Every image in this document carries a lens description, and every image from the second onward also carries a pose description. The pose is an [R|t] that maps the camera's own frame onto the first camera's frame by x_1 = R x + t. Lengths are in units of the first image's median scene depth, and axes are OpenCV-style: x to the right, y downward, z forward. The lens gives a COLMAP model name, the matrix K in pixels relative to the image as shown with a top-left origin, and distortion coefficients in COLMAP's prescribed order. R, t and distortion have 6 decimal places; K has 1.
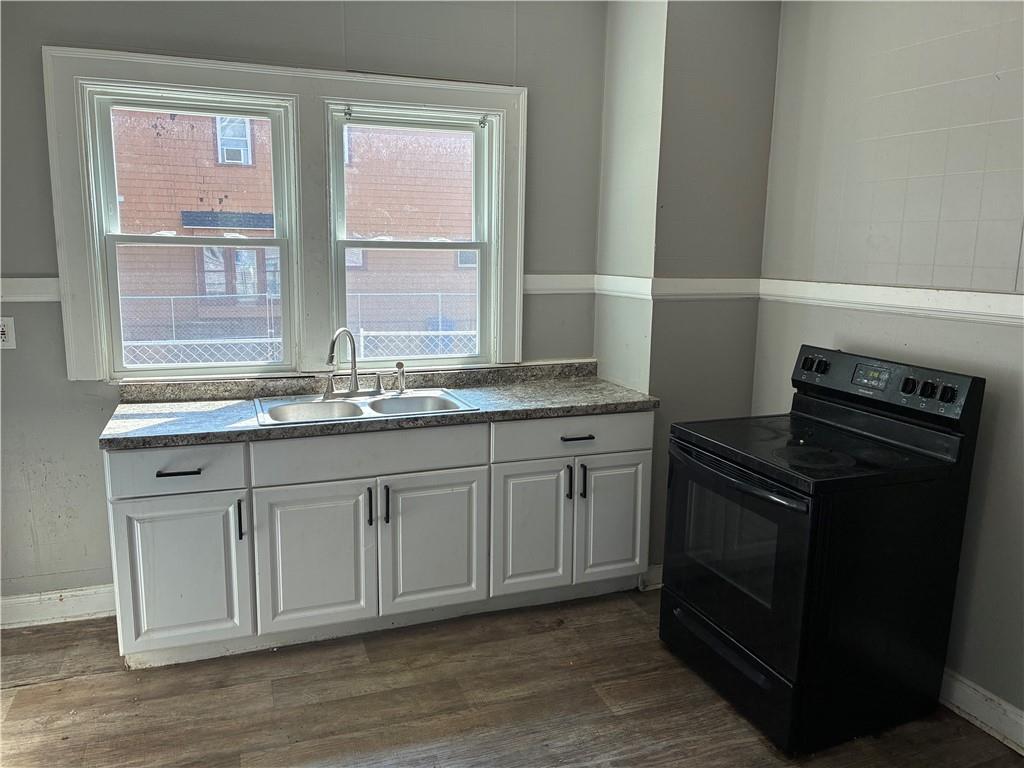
lens RADIAL K [[776.9, 0, 512.8], [0, 776.9, 381.8], [0, 0, 1]] dist [0.051675, -0.071776]
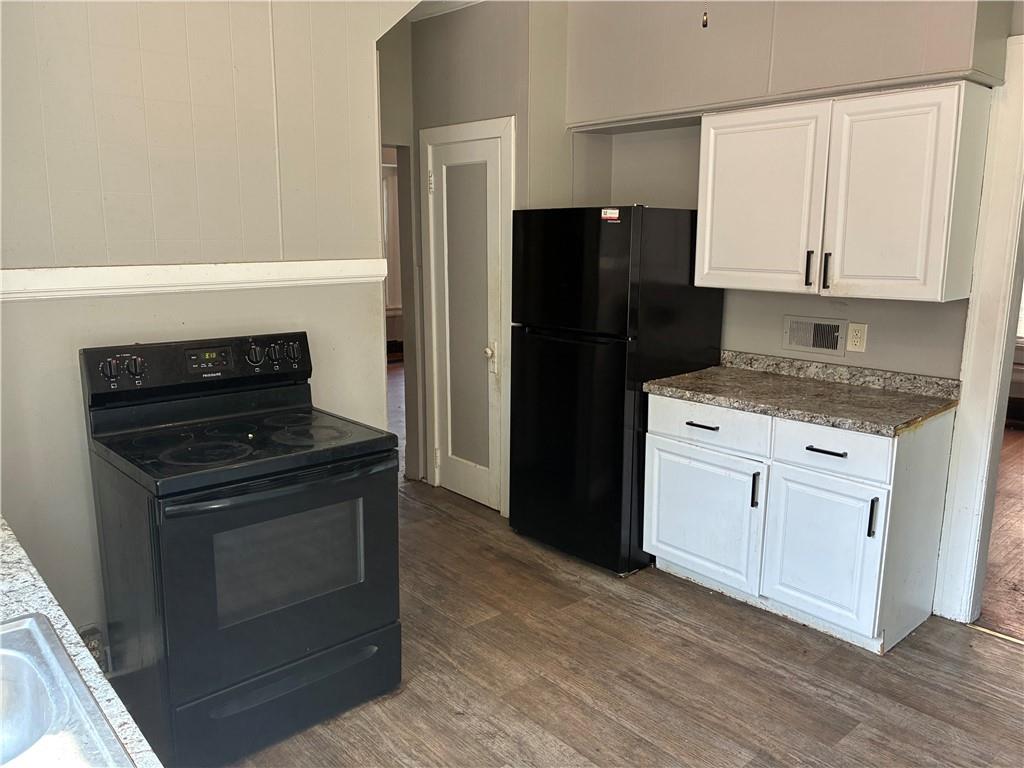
lens RADIAL K [[776.9, 0, 512.8], [0, 776.9, 381.8], [0, 0, 1]] dist [0.051675, -0.071776]
pose [[-0.357278, -0.191293, 0.914199, -0.488267], [0.152979, 0.953598, 0.259323, -0.150208], [-0.921385, 0.232503, -0.311435, 0.845736]]
